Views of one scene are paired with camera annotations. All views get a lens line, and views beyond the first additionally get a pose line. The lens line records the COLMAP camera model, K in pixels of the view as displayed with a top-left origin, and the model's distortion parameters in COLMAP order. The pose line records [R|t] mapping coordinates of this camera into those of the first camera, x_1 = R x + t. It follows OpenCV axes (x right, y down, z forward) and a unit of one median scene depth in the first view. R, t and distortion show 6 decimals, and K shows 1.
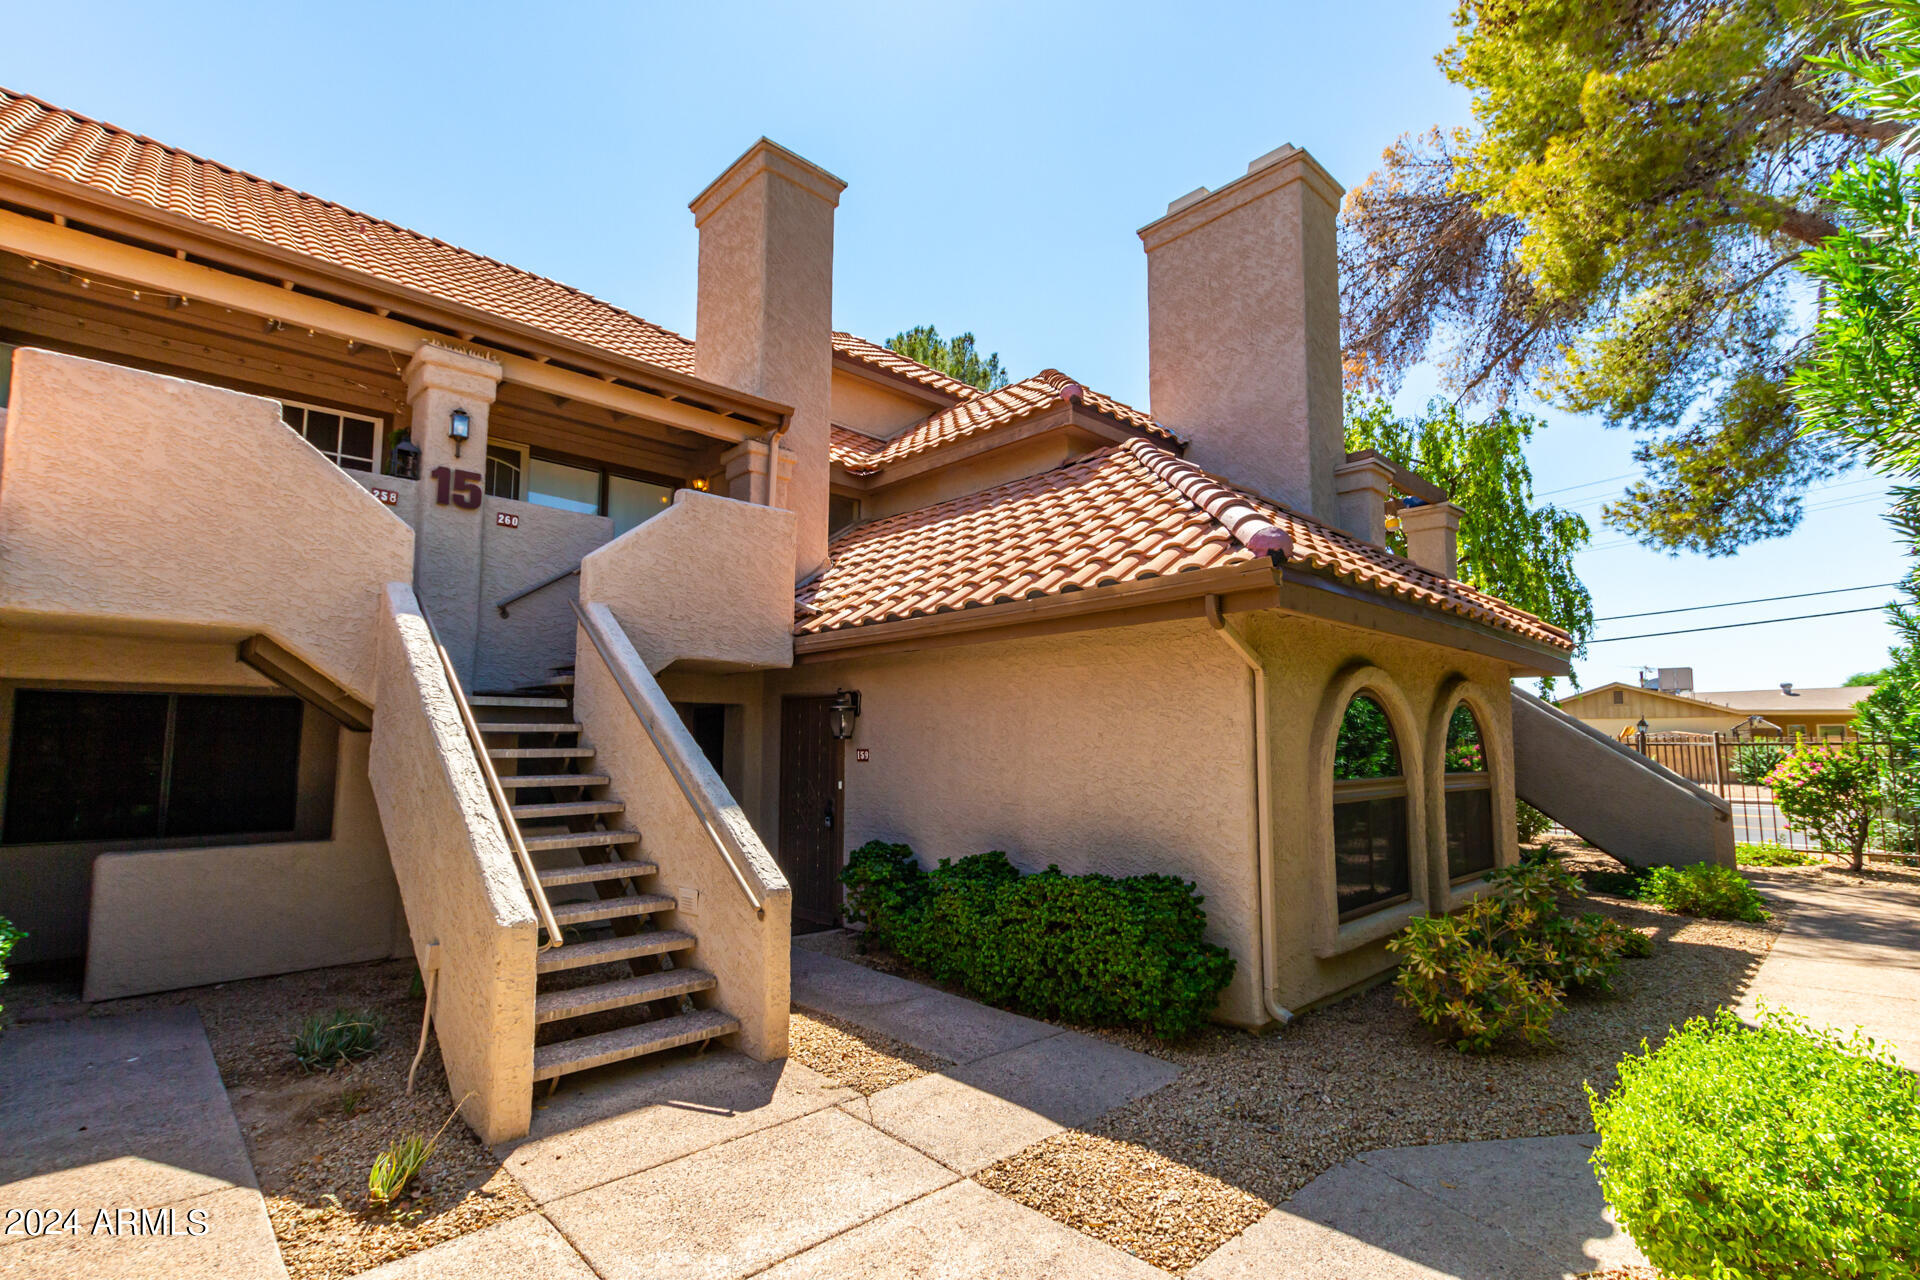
lens RADIAL K [[884.6, 0, 963.2], [0, 884.6, 654.0], [0, 0, 1]] dist [0.010980, -0.002845]
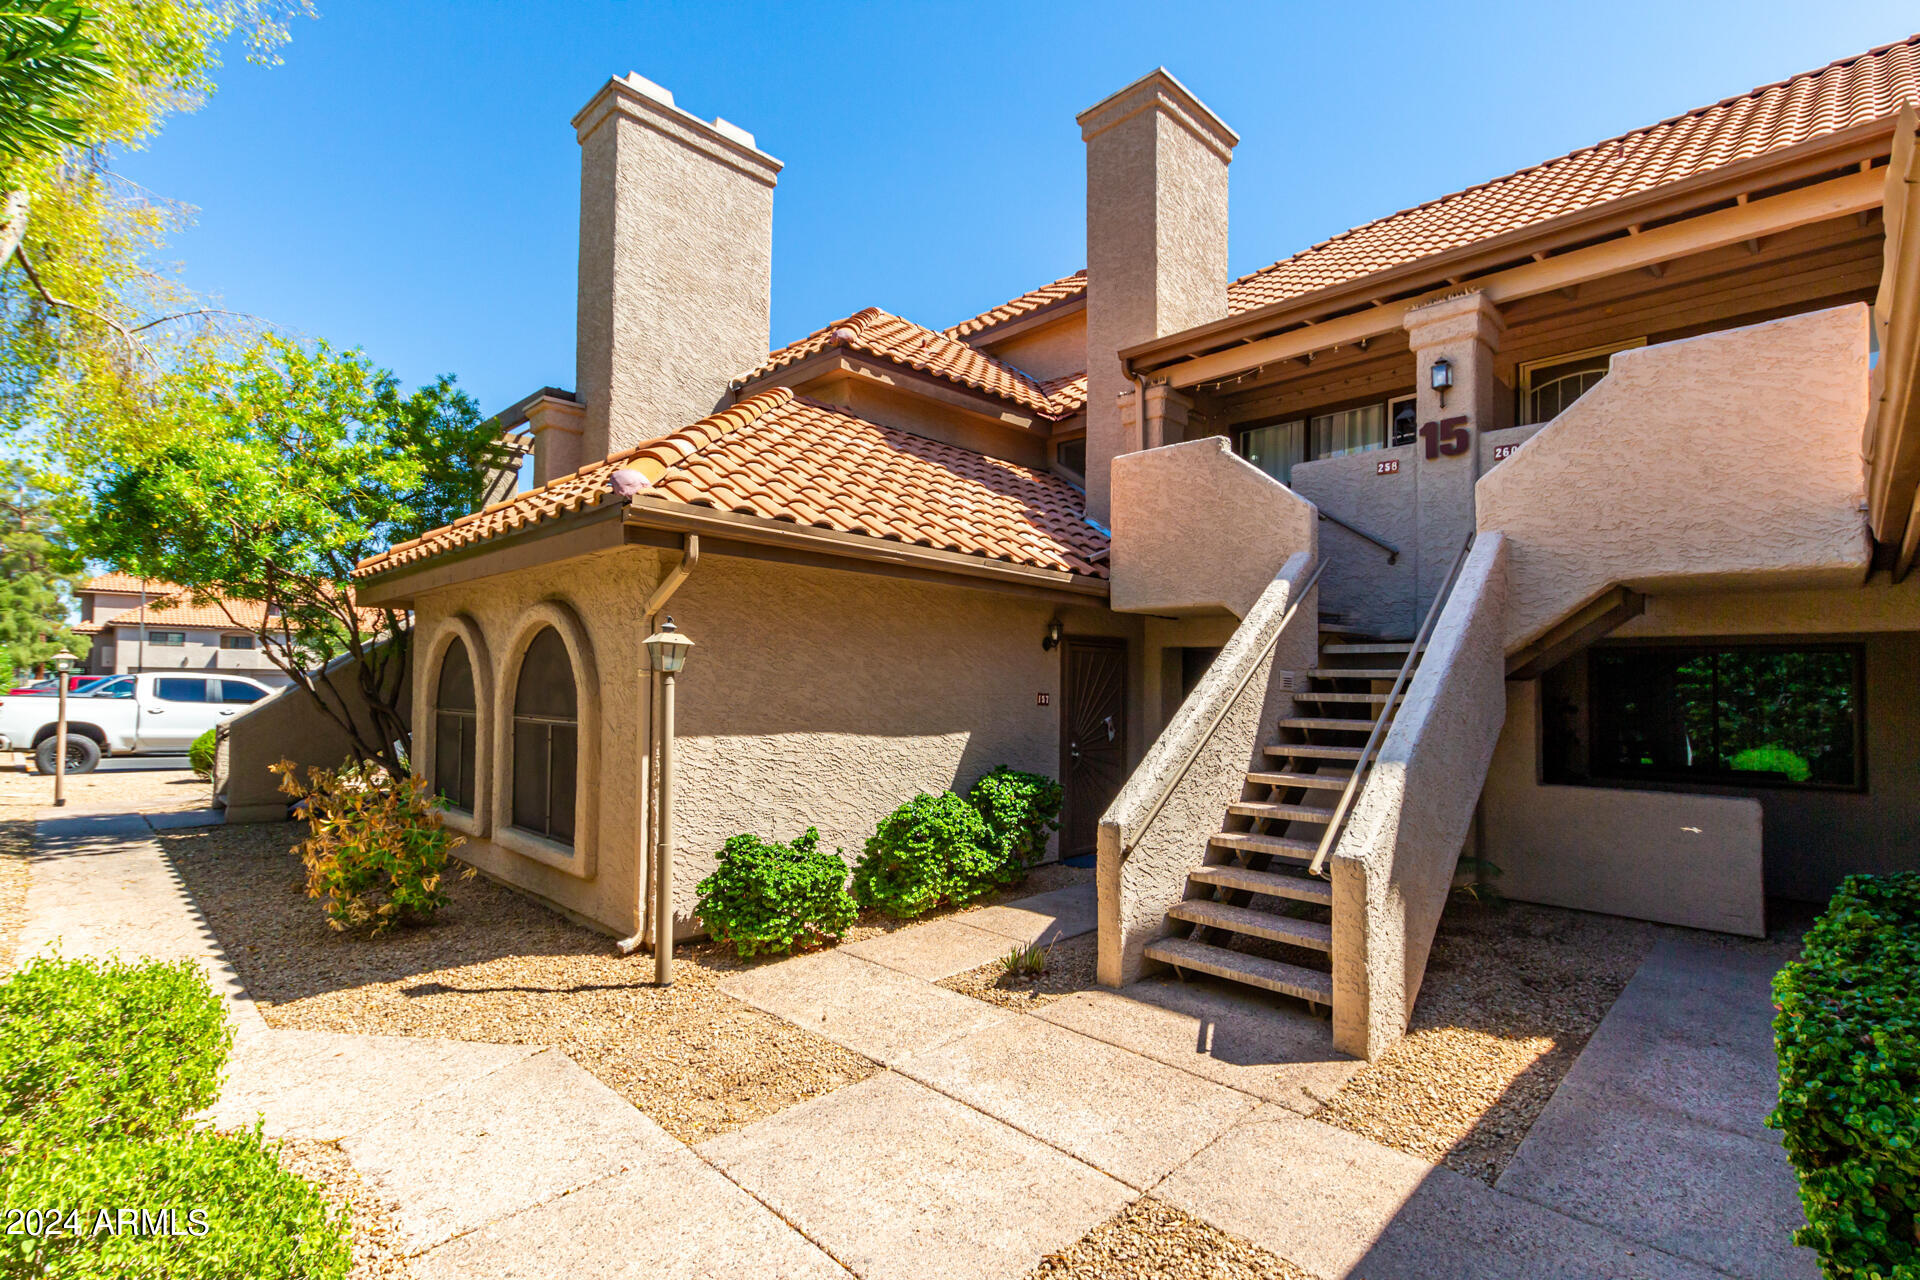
lens RADIAL K [[884.6, 0, 966.9], [0, 884.6, 656.9], [0, 0, 1]] dist [0.010980, -0.002845]
pose [[0.027663, -0.033863, -0.999044, 0.466279], [0.089061, 0.995535, -0.031278, 0.049477], [0.995642, -0.088111, 0.030555, 0.459549]]
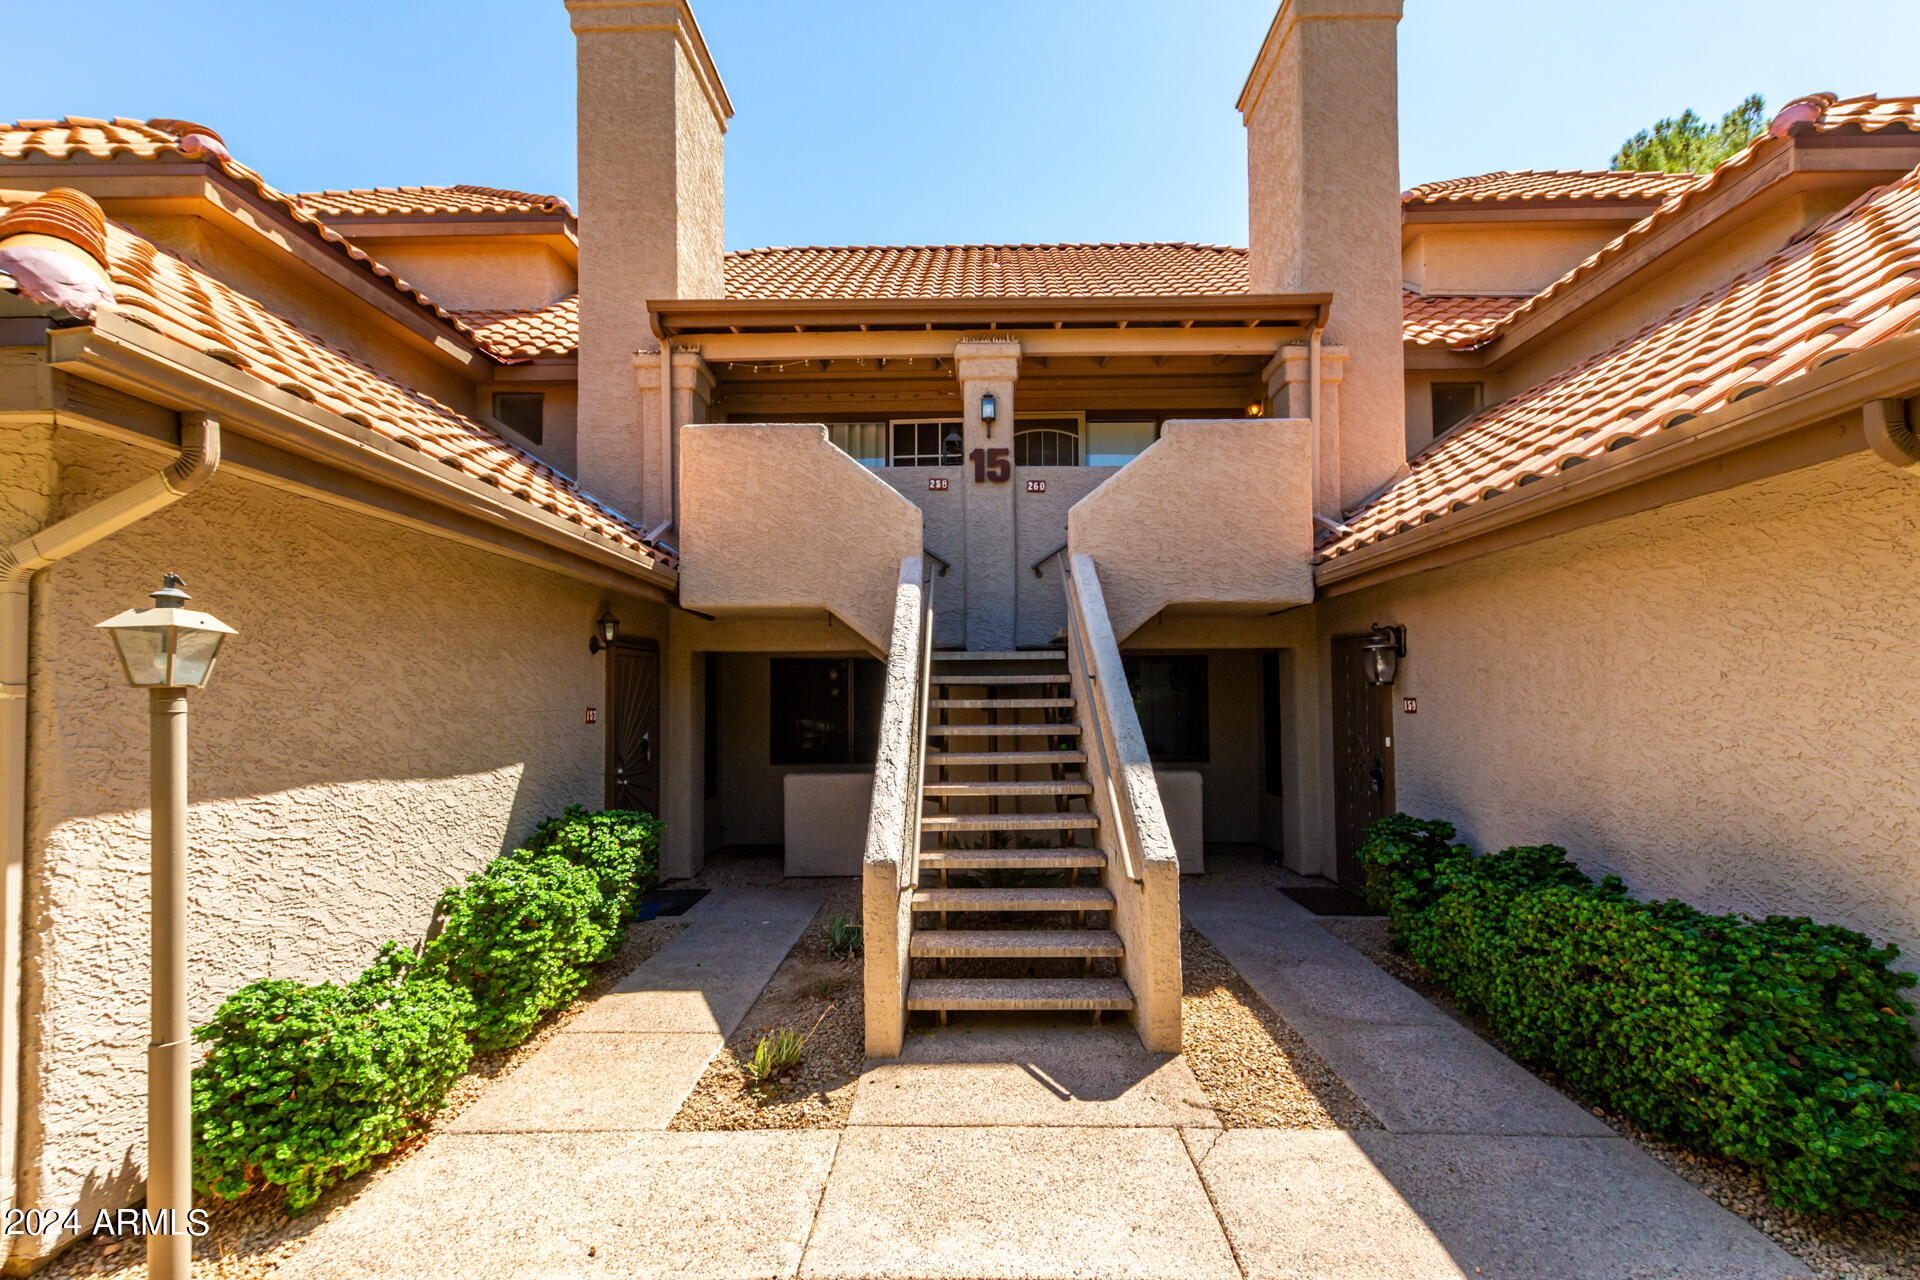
lens RADIAL K [[884.6, 0, 965.7], [0, 884.6, 655.4], [0, 0, 1]] dist [0.010980, -0.002845]
pose [[0.711855, -0.036435, -0.701381, 0.199953], [0.079698, 0.996393, 0.029128, 0.017603], [0.697790, -0.076633, 0.712191, 0.192032]]
